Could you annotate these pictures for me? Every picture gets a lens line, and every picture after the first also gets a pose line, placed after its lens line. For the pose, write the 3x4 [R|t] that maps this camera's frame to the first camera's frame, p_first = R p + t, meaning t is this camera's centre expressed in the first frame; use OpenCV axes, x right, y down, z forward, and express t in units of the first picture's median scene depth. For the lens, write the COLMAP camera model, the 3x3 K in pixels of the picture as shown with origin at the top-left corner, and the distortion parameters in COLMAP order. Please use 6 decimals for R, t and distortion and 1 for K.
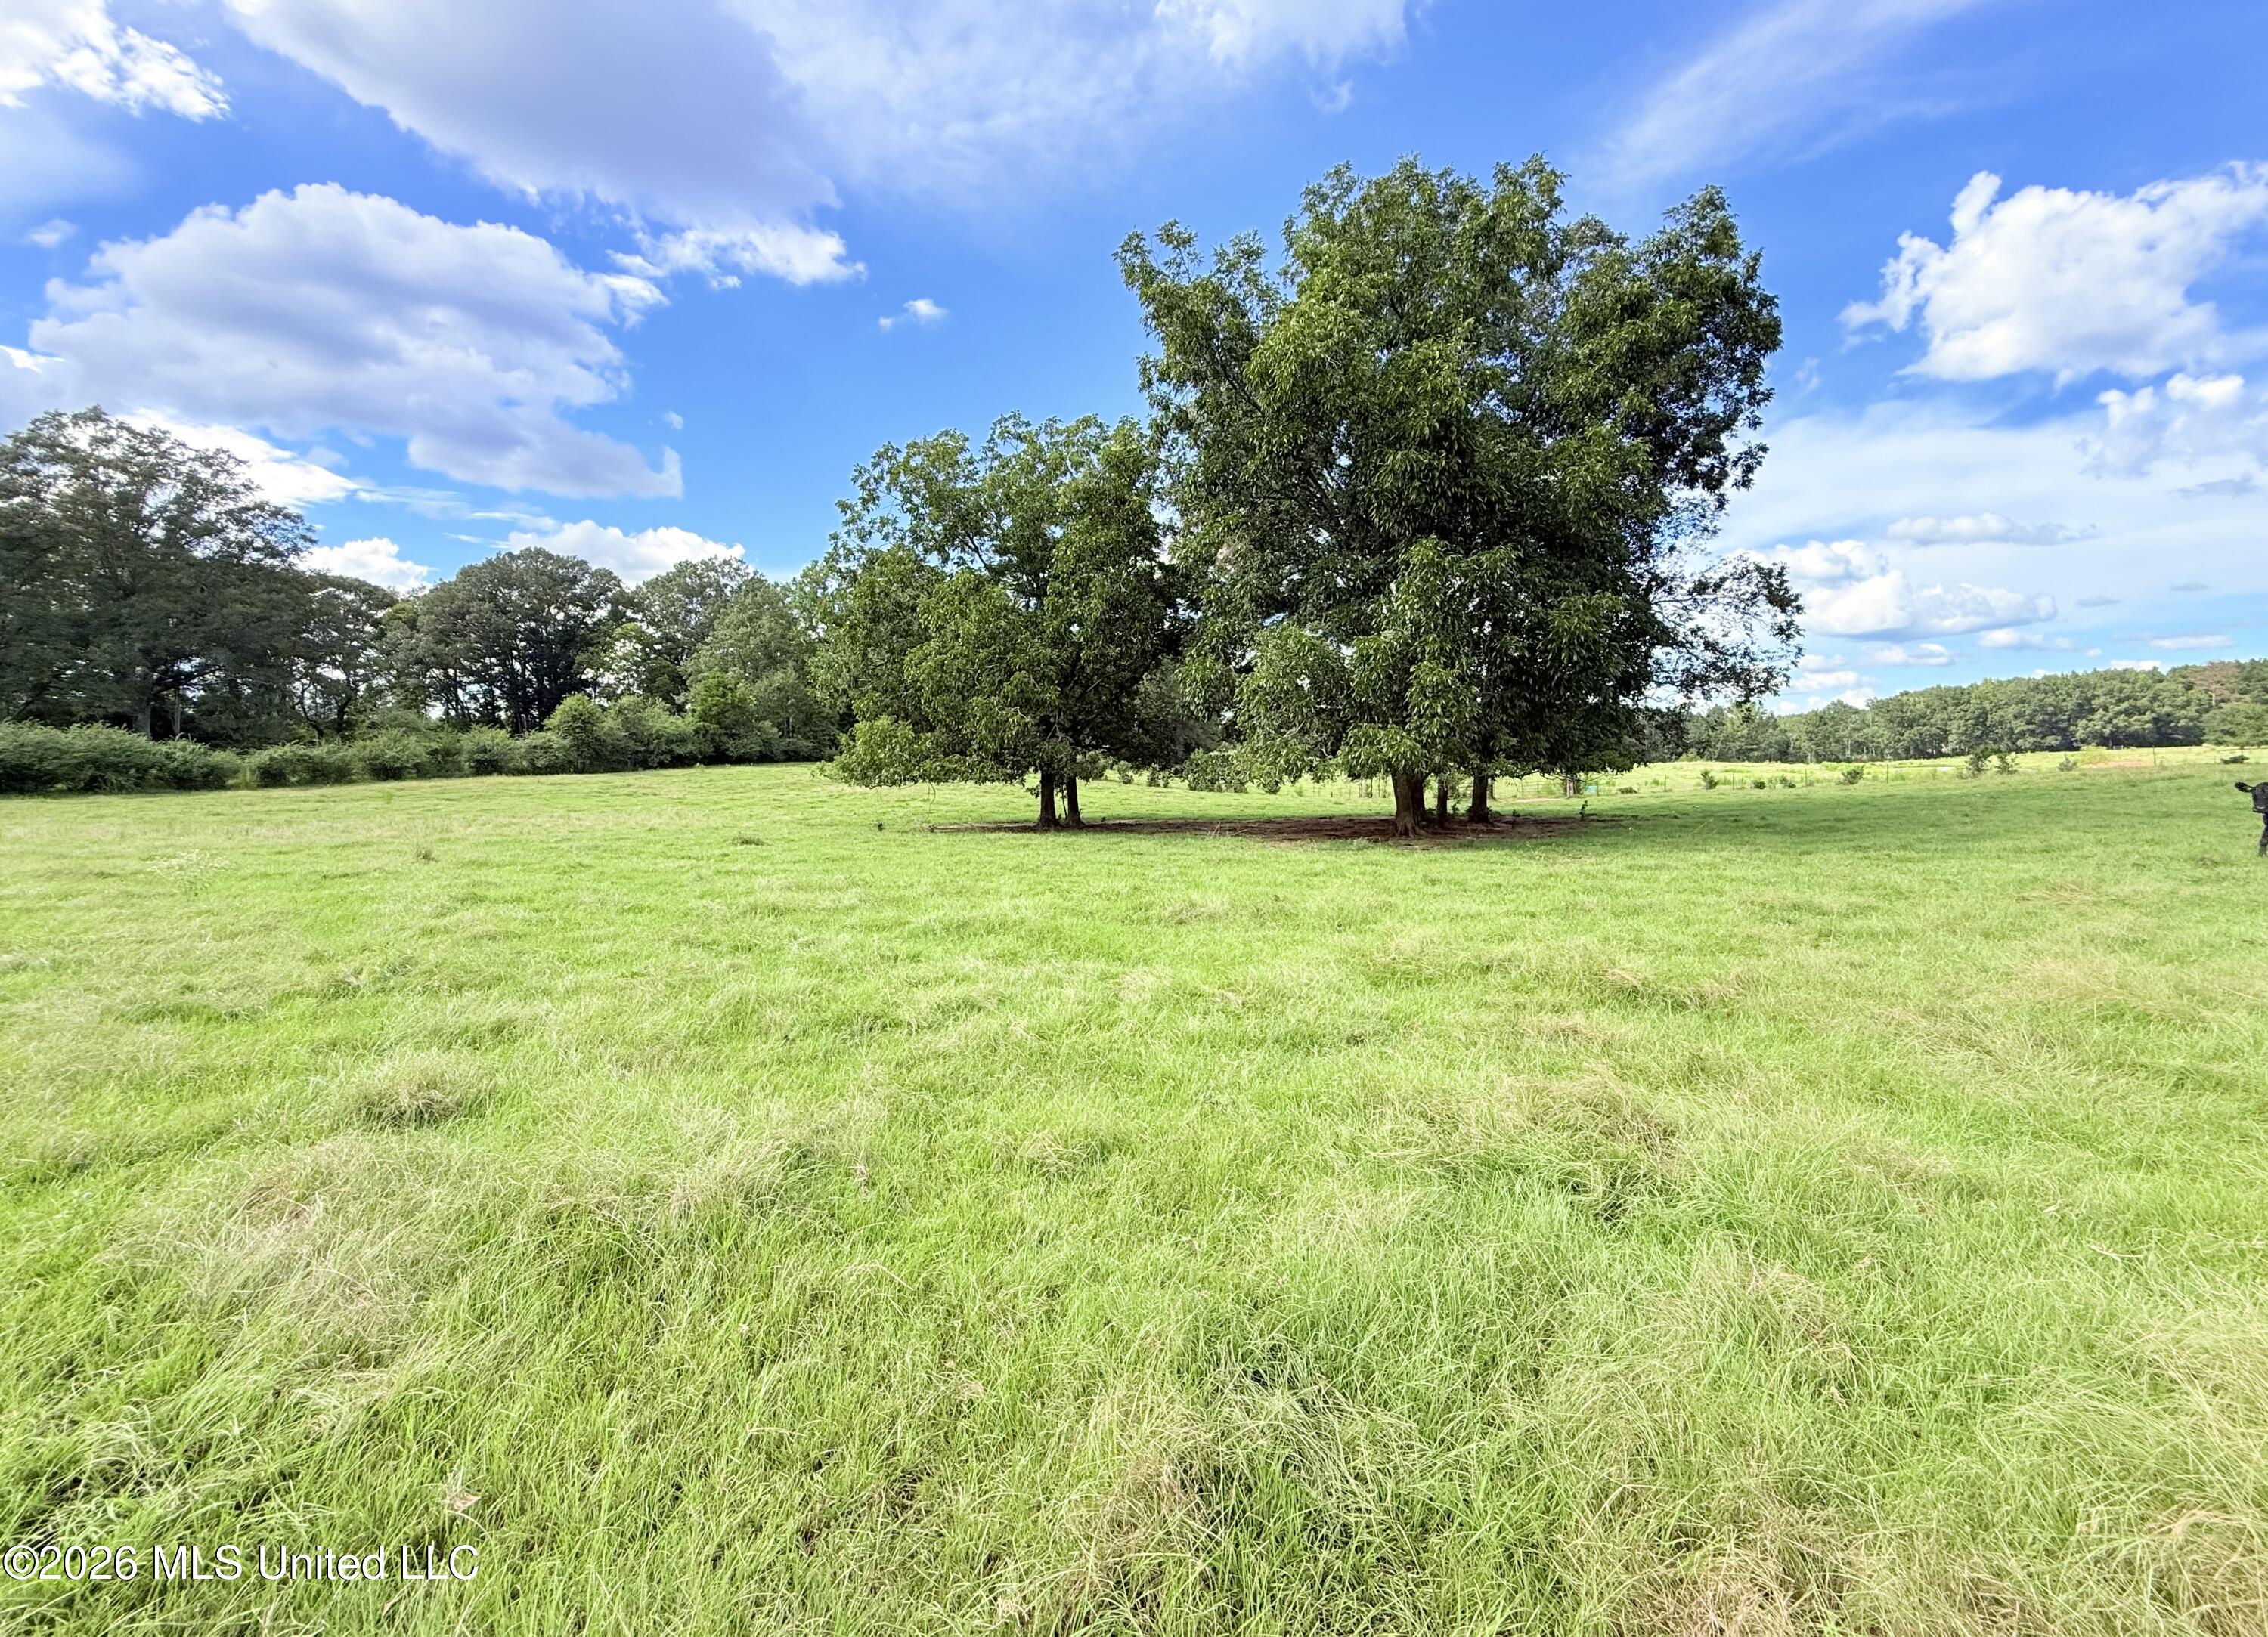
lens RADIAL K [[920.0, 0, 1133.7], [0, 920.0, 773.7], [0, 0, 1]] dist [-0.013205, 0.000144]
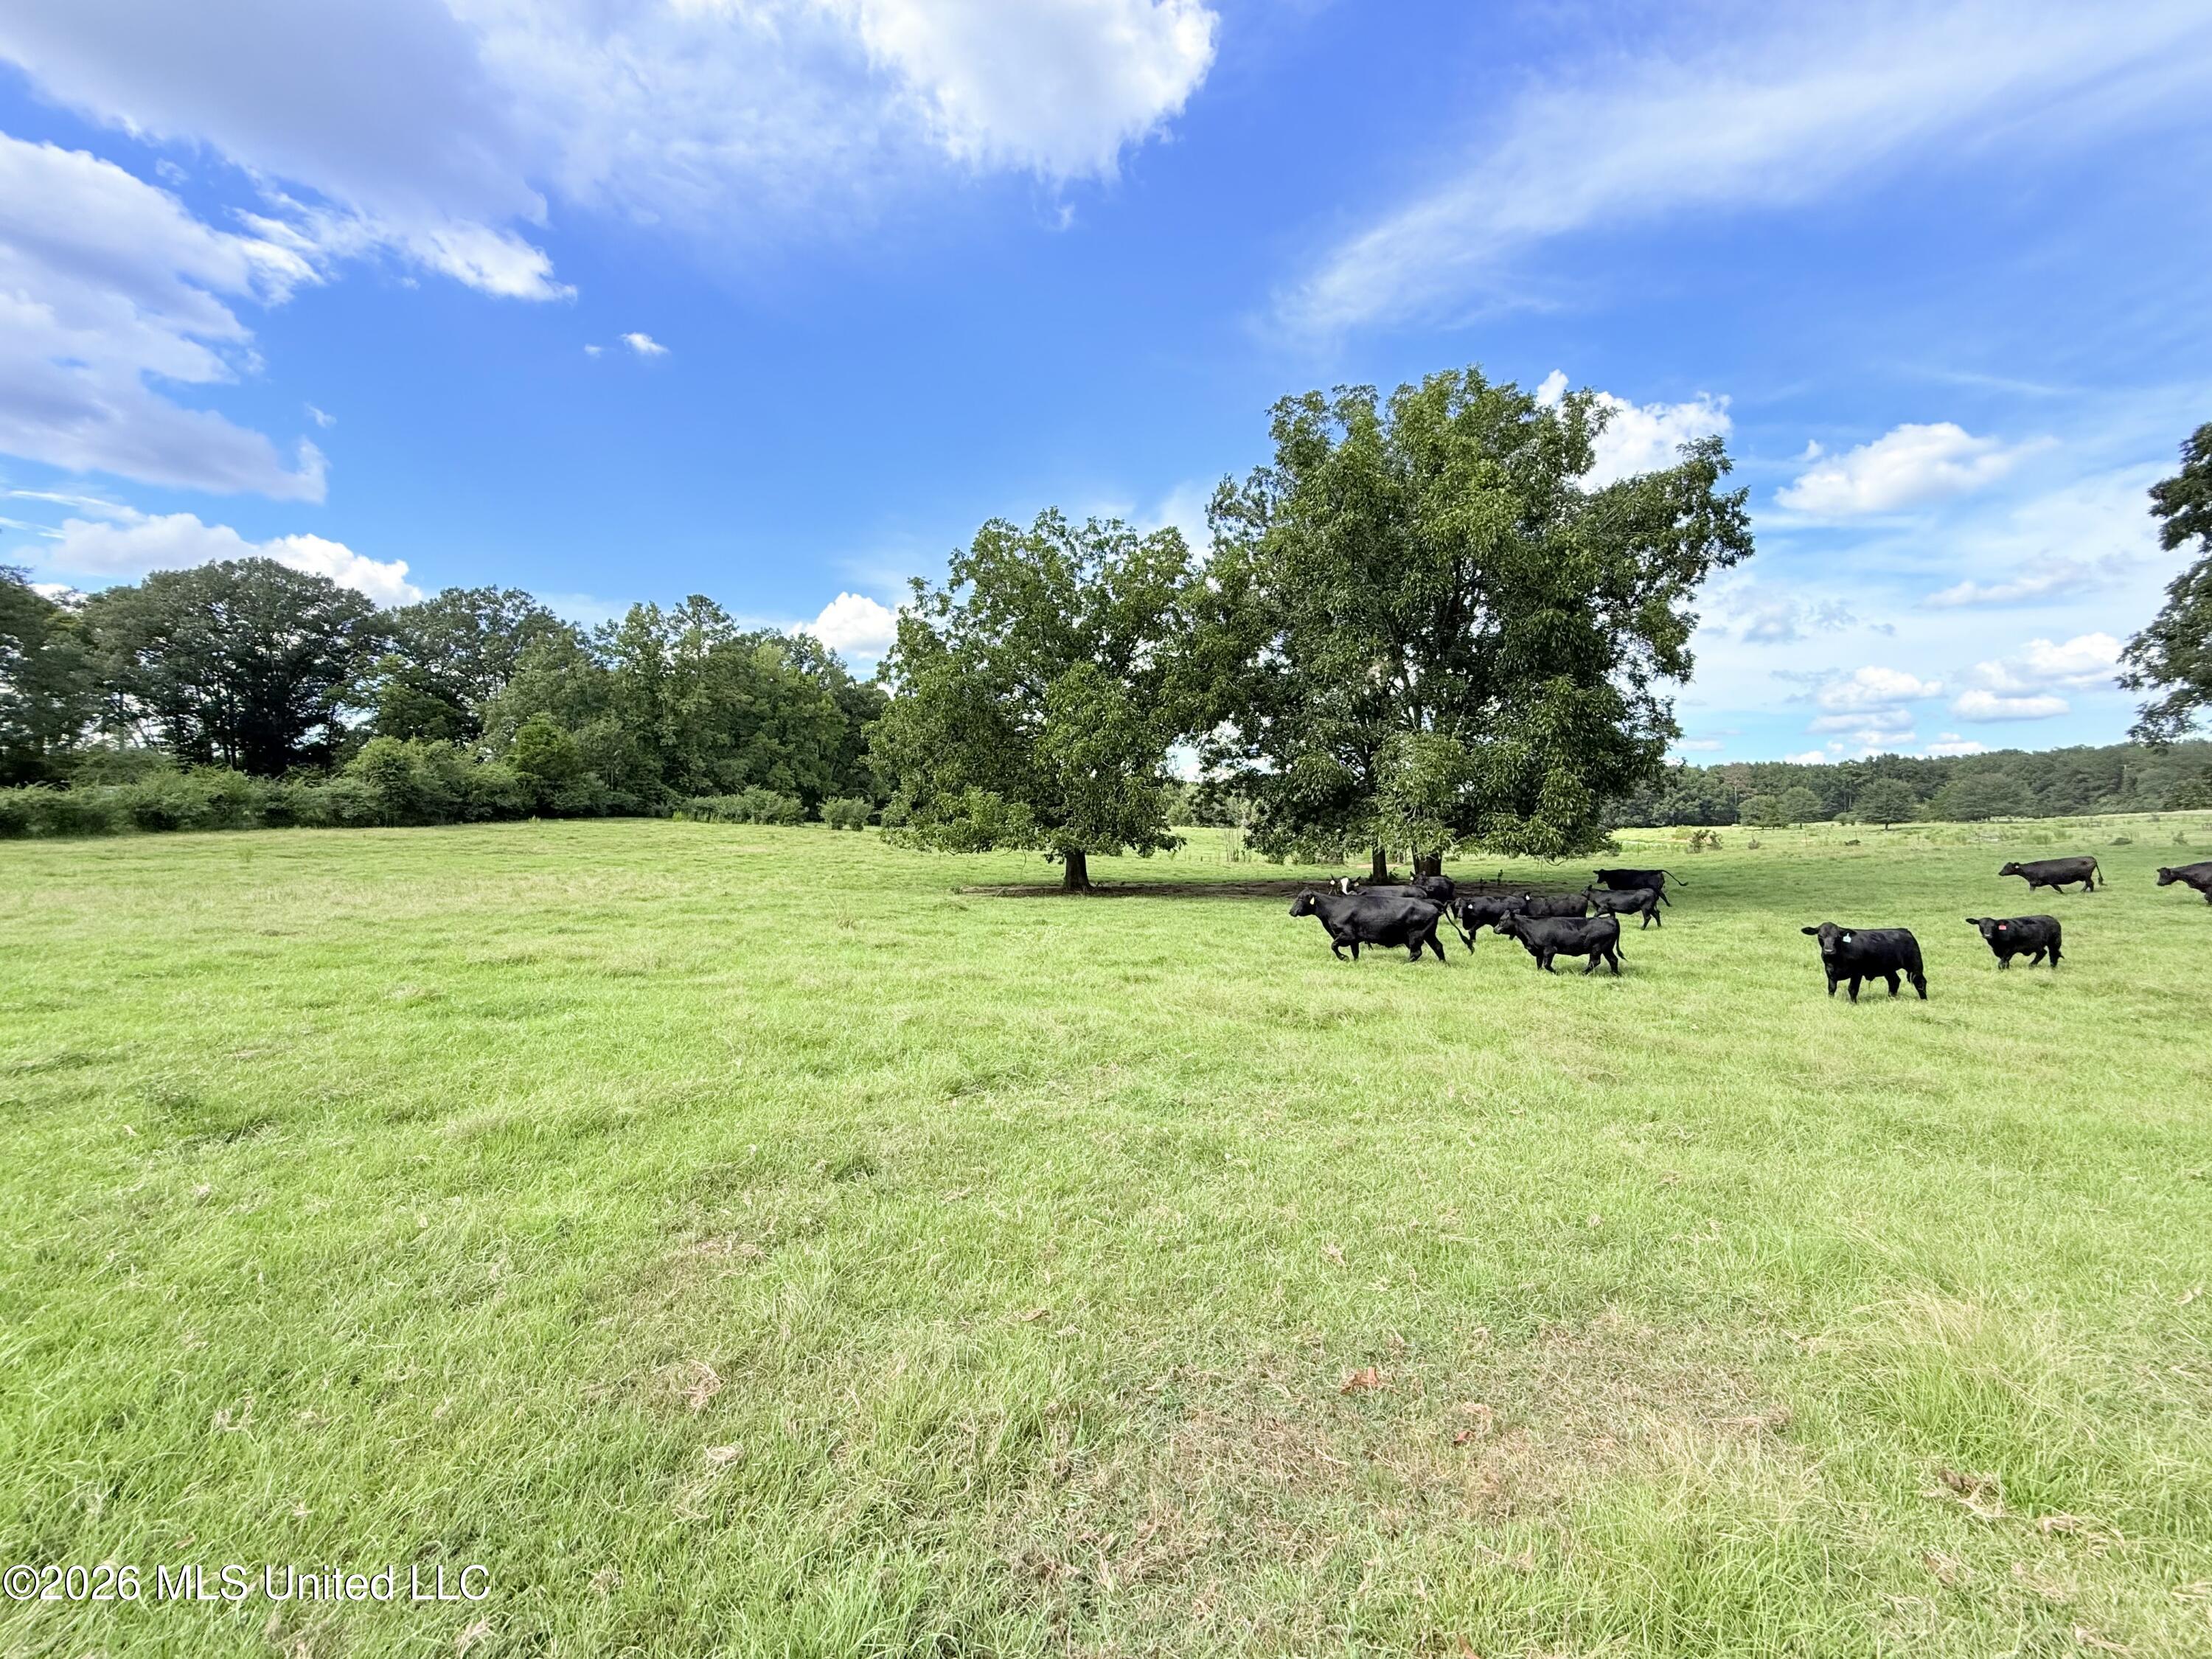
lens RADIAL K [[893.0, 0, 1106.0], [0, 893.0, 829.5], [0, 0, 1]] dist [-0.014239, -0.000241]
pose [[0.961338, 0.018406, 0.274756, -0.114747], [-0.017493, 0.999830, -0.005773, -0.002874], [-0.274815, 0.000744, 0.961497, -0.008258]]
